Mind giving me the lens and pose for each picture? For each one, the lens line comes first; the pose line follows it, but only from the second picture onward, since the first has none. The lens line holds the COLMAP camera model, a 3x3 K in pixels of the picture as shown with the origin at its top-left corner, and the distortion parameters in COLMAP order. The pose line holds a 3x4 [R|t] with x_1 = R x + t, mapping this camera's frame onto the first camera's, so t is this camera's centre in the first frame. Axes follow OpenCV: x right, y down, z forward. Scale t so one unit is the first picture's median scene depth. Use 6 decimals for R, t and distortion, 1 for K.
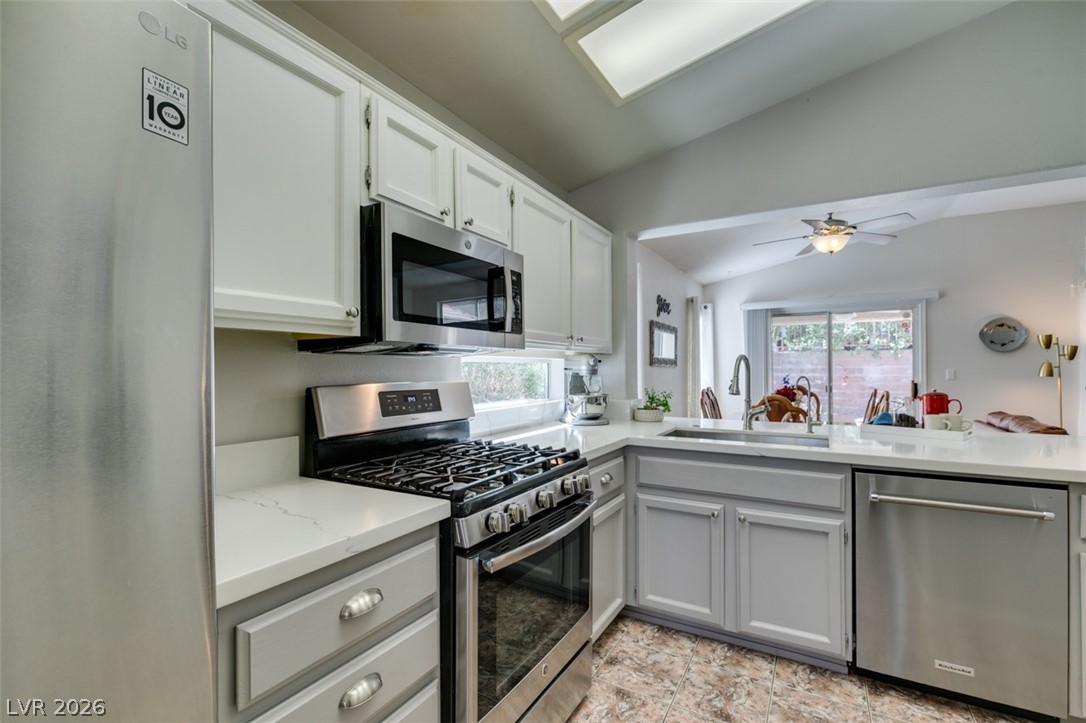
lens RADIAL K [[482.9, 0, 543.8], [0, 482.9, 368.5], [0, 0, 1]] dist [-0.002854, -0.000818]
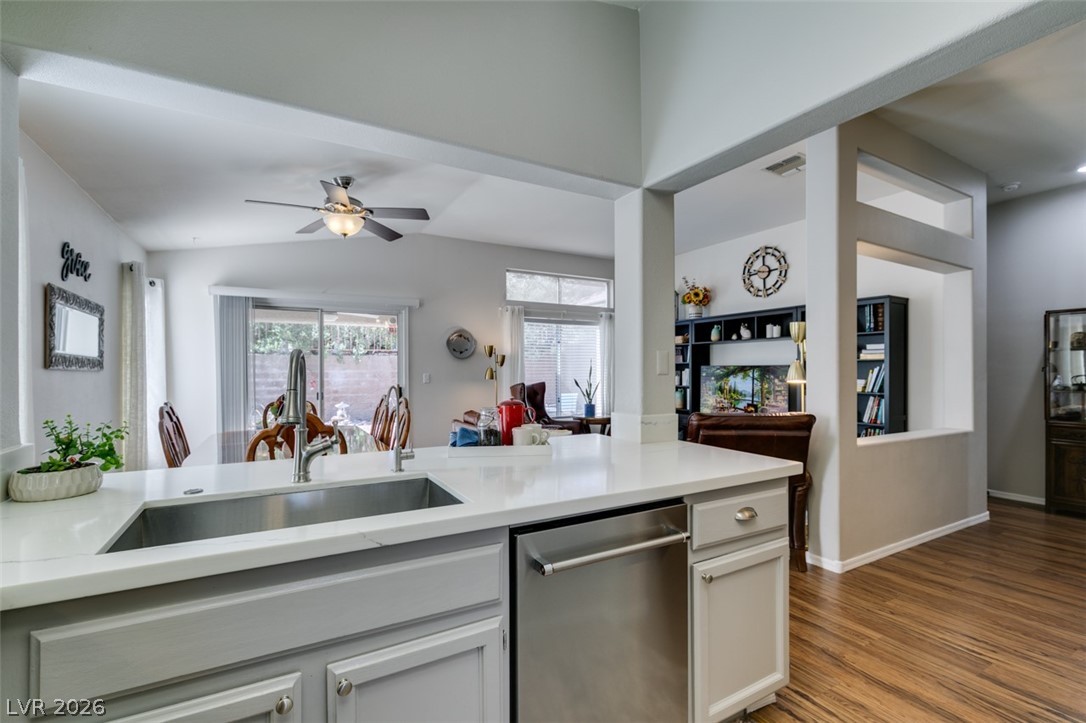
lens RADIAL K [[482.9, 0, 539.2], [0, 482.9, 373.0], [0, 0, 1]] dist [-0.002854, -0.000818]
pose [[0.512063, -0.001625, 0.858947, 0.042706], [0.000759, 0.999999, 0.001439, -0.001411], [-0.858948, -0.000085, 0.512063, 0.256681]]
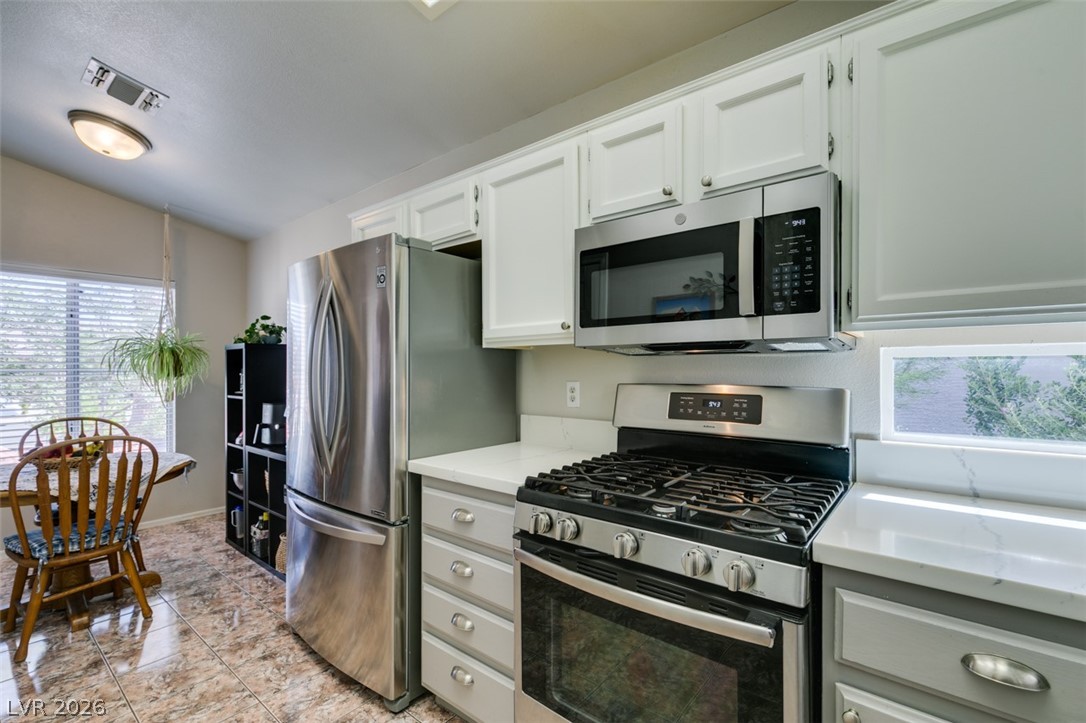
lens RADIAL K [[482.9, 0, 537.5], [0, 482.9, 370.3], [0, 0, 1]] dist [-0.002854, -0.000818]
pose [[-0.176296, 0.014556, -0.984230, 0.245669], [0.006536, 0.999886, 0.013616, -0.004510], [0.984316, -0.004033, -0.176371, 0.320619]]
